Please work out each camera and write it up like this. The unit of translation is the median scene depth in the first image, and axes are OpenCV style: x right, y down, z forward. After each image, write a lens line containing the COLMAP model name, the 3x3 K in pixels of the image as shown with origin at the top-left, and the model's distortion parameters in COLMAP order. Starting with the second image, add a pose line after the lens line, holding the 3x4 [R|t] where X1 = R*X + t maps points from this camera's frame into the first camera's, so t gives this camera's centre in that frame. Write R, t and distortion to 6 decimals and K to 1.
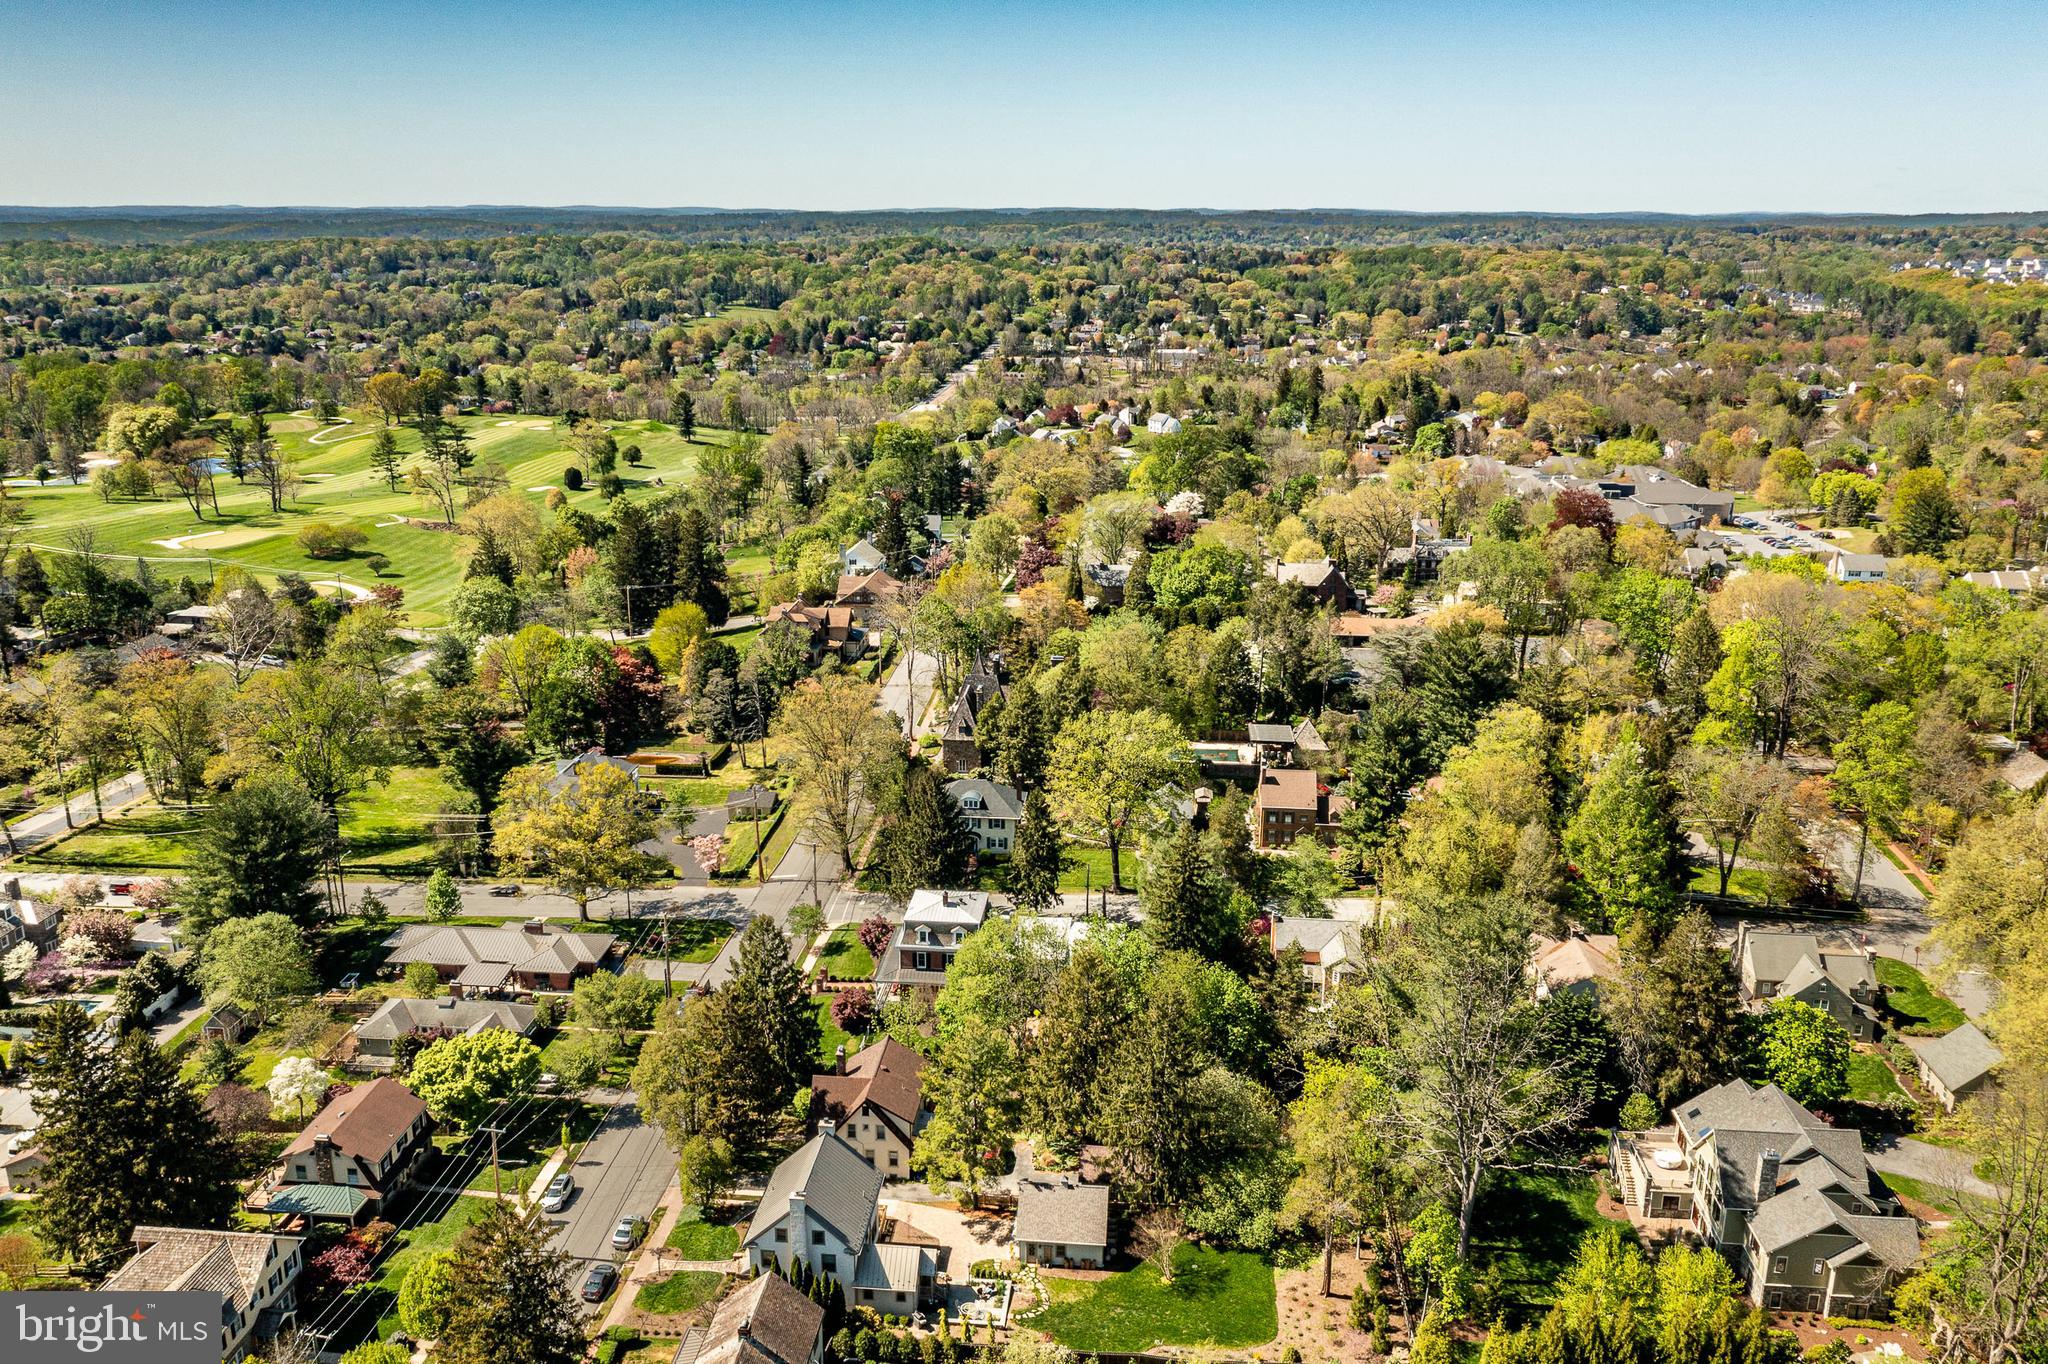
lens RADIAL K [[1604.2, 0, 1030.7], [0, 1604.2, 680.2], [0, 0, 1]] dist [-0.002832, 0.004356]
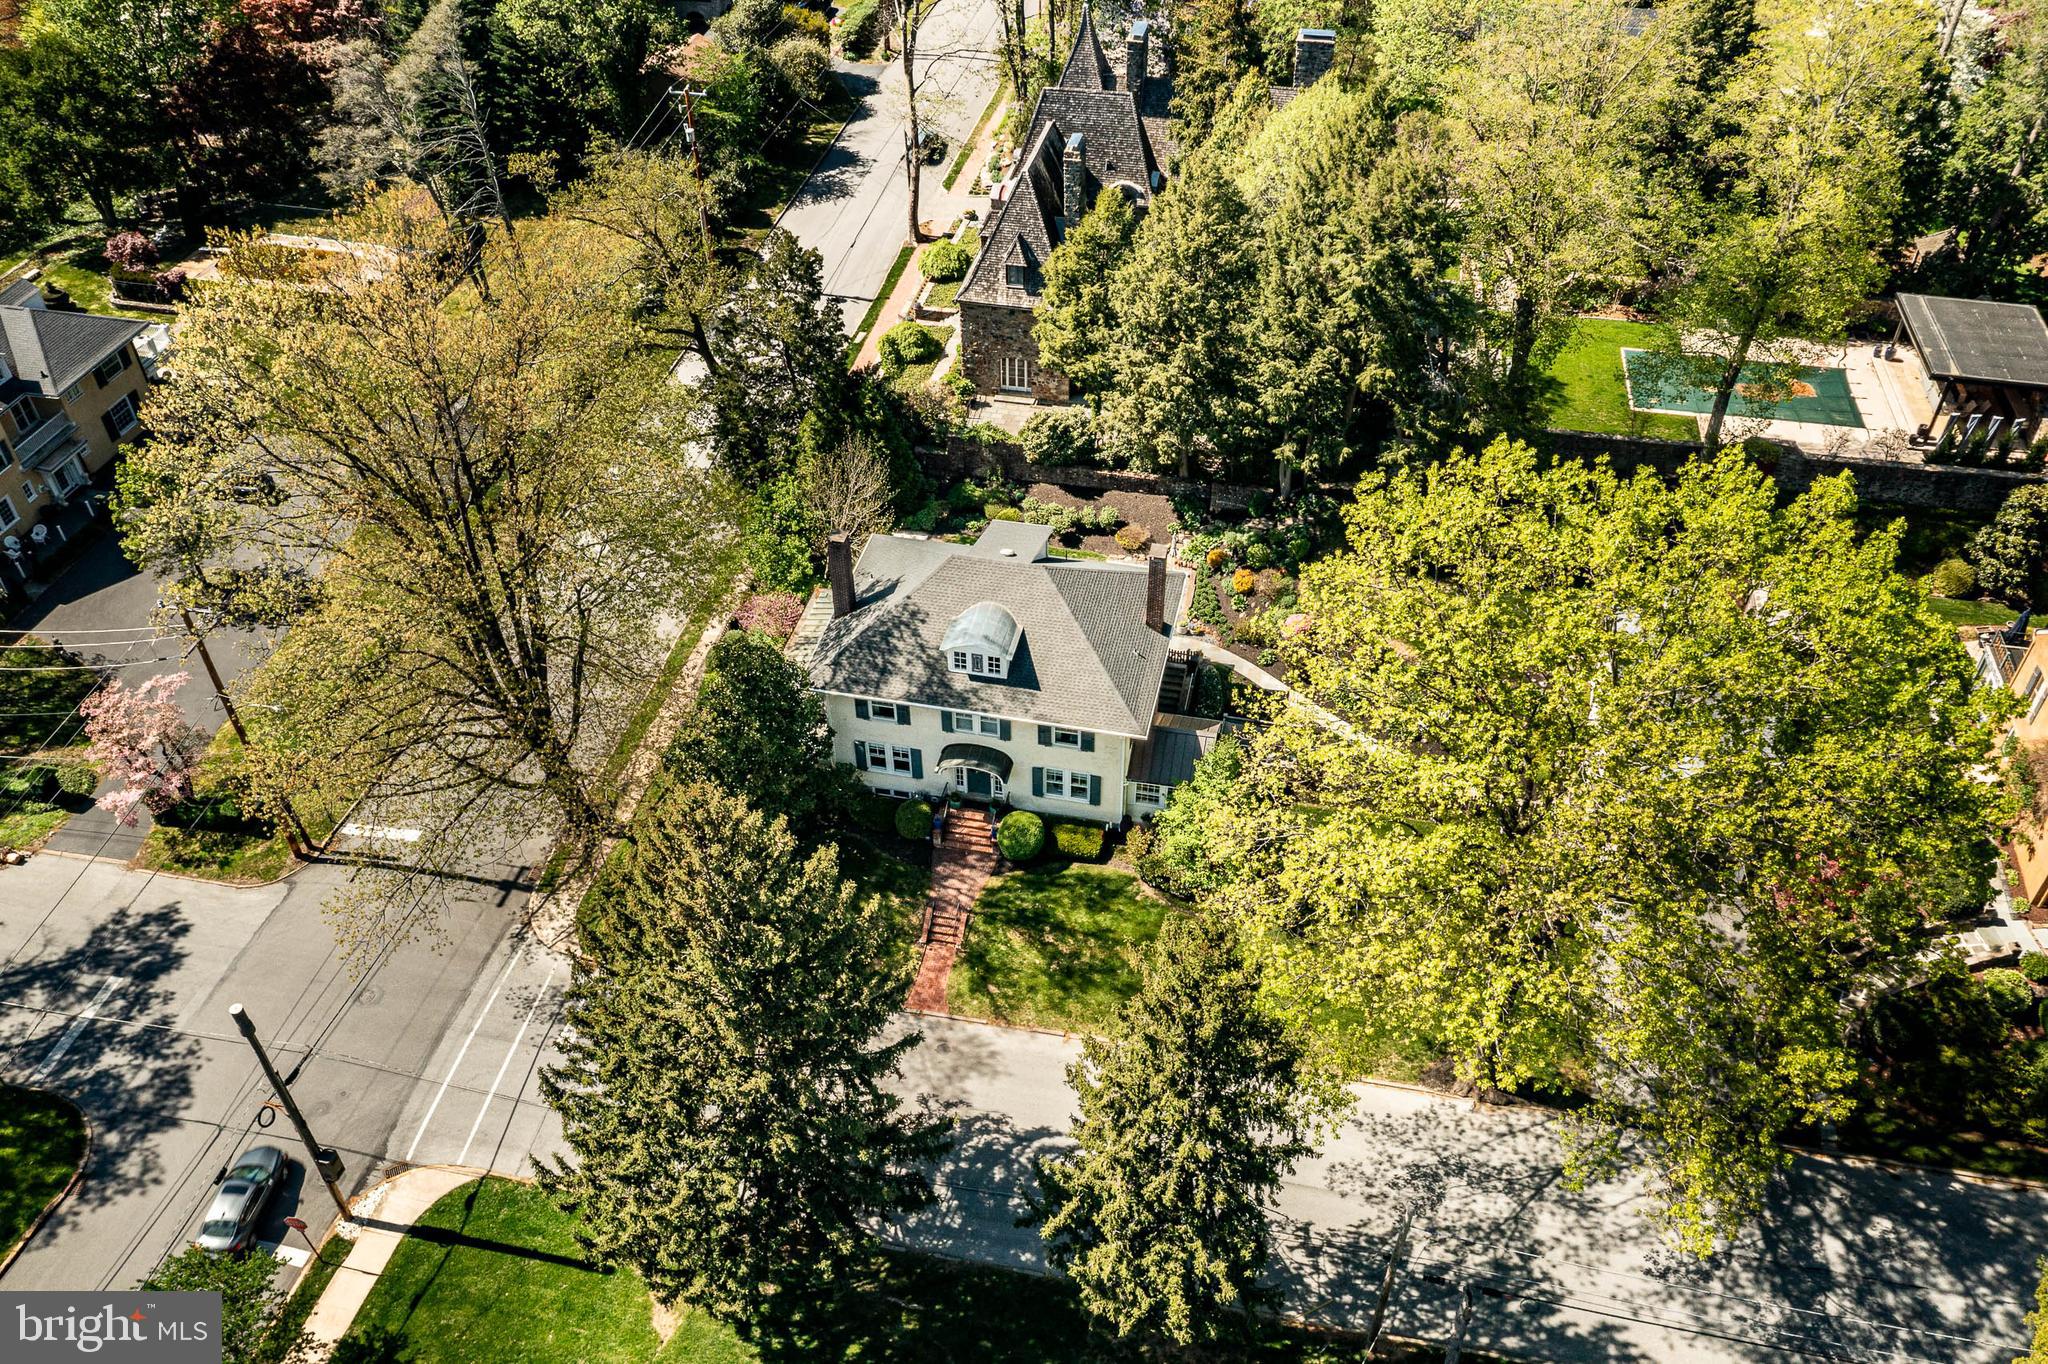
lens RADIAL K [[1604.2, 0, 1030.7], [0, 1604.2, 680.2], [0, 0, 1]] dist [-0.002832, 0.004356]
pose [[0.992000, 0.067701, -0.106551, 0.001901], [-0.015379, 0.902558, 0.430294, -0.034624], [0.125300, -0.425213, 0.896378, 0.621082]]
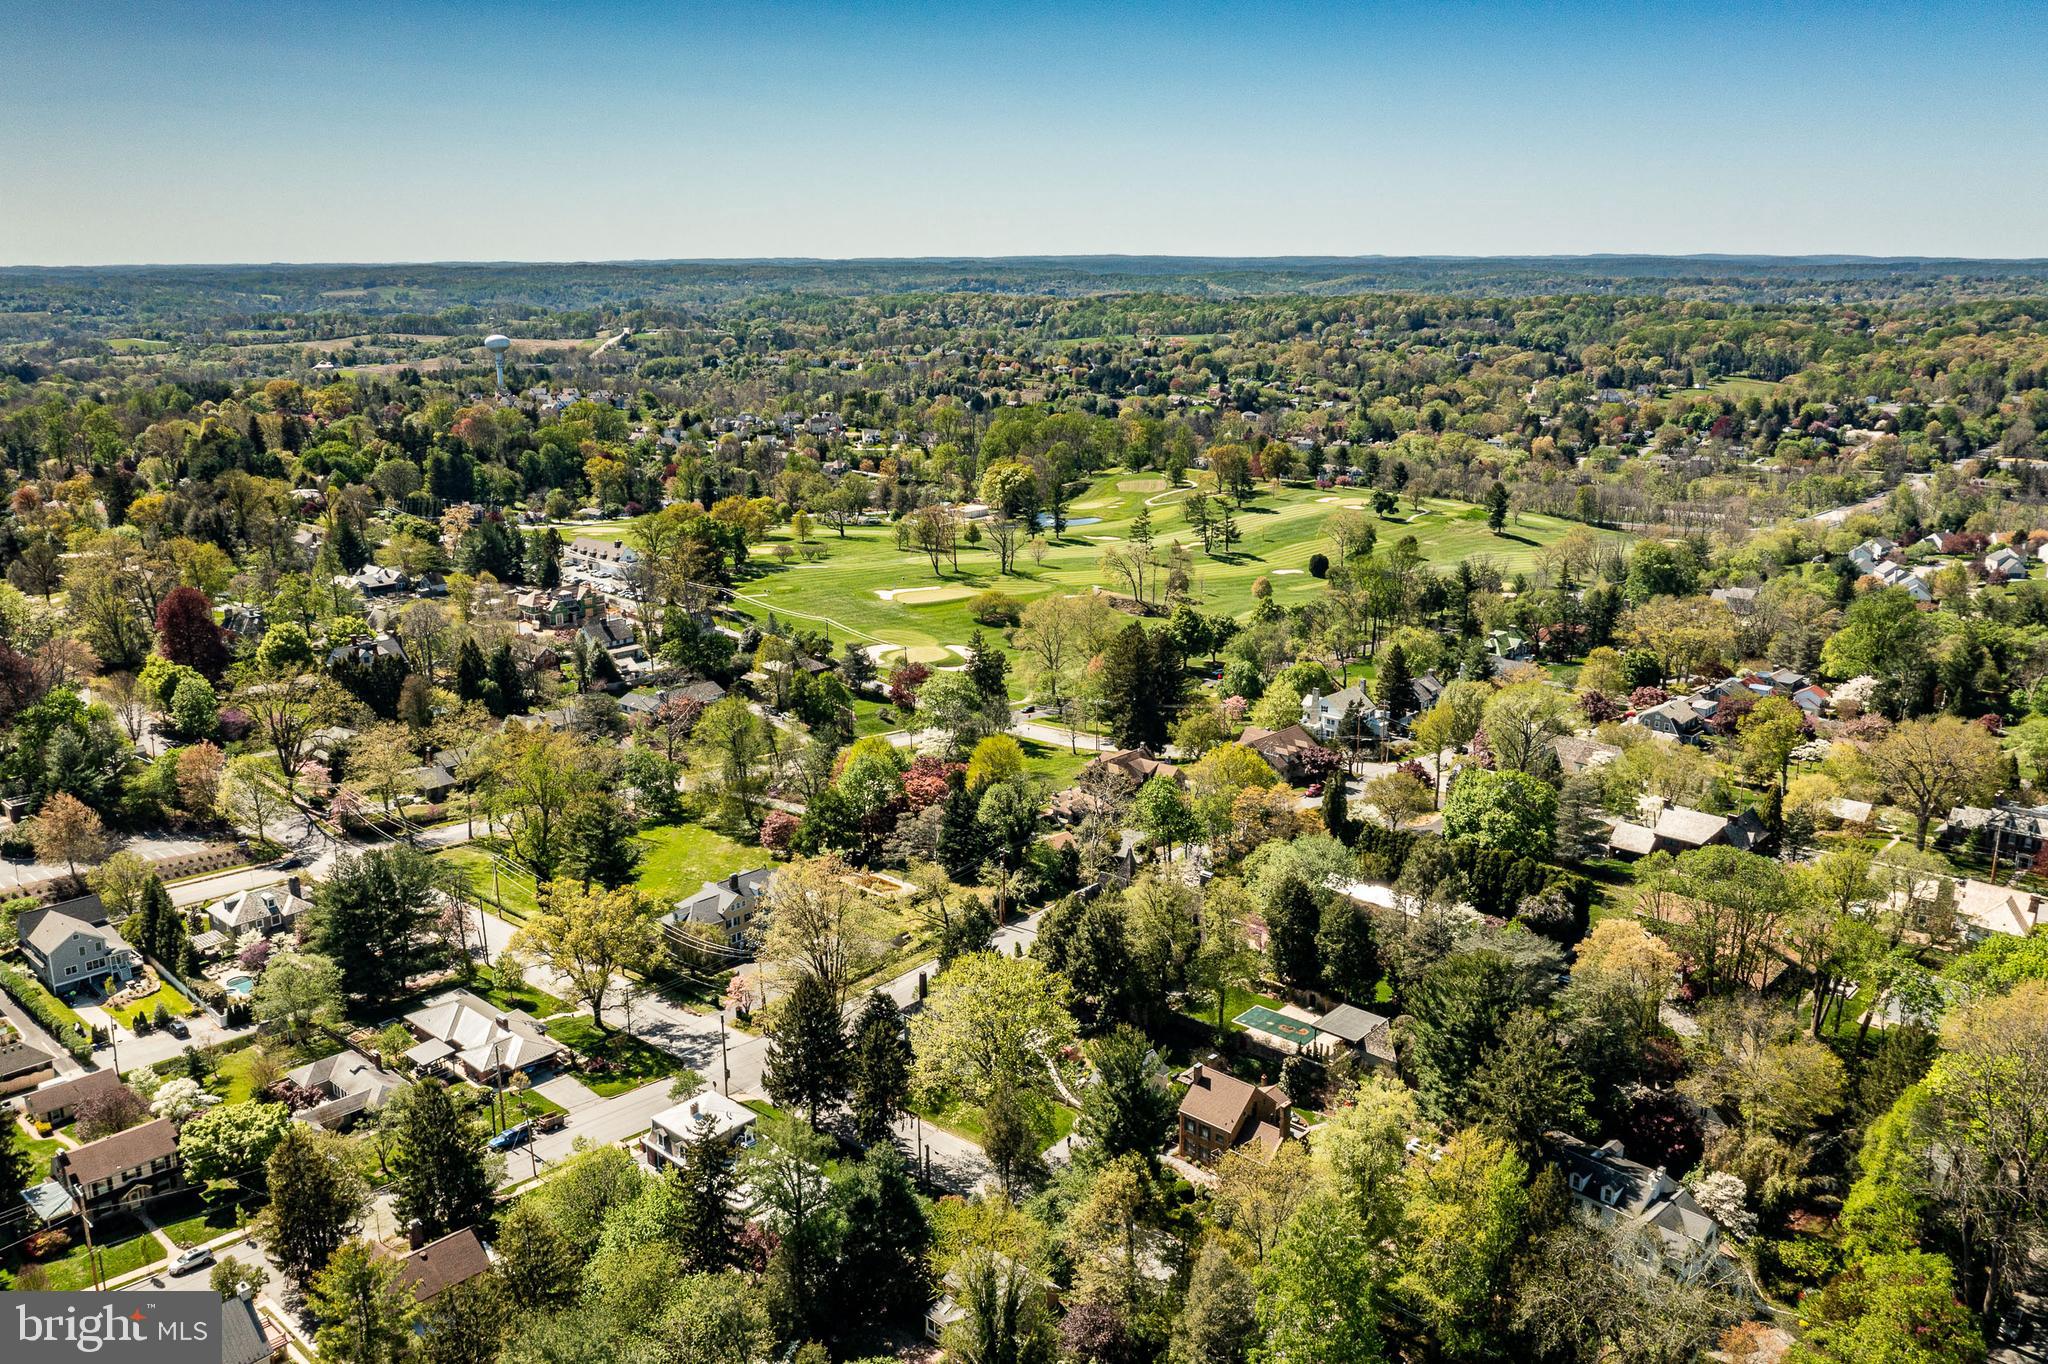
lens RADIAL K [[1604.2, 0, 1030.7], [0, 1604.2, 680.2], [0, 0, 1]] dist [-0.002832, 0.004356]
pose [[0.800617, 0.149788, -0.580152, 0.446679], [-0.166677, 0.985708, 0.024482, -0.127242], [0.575527, 0.077097, 0.814140, 0.190778]]
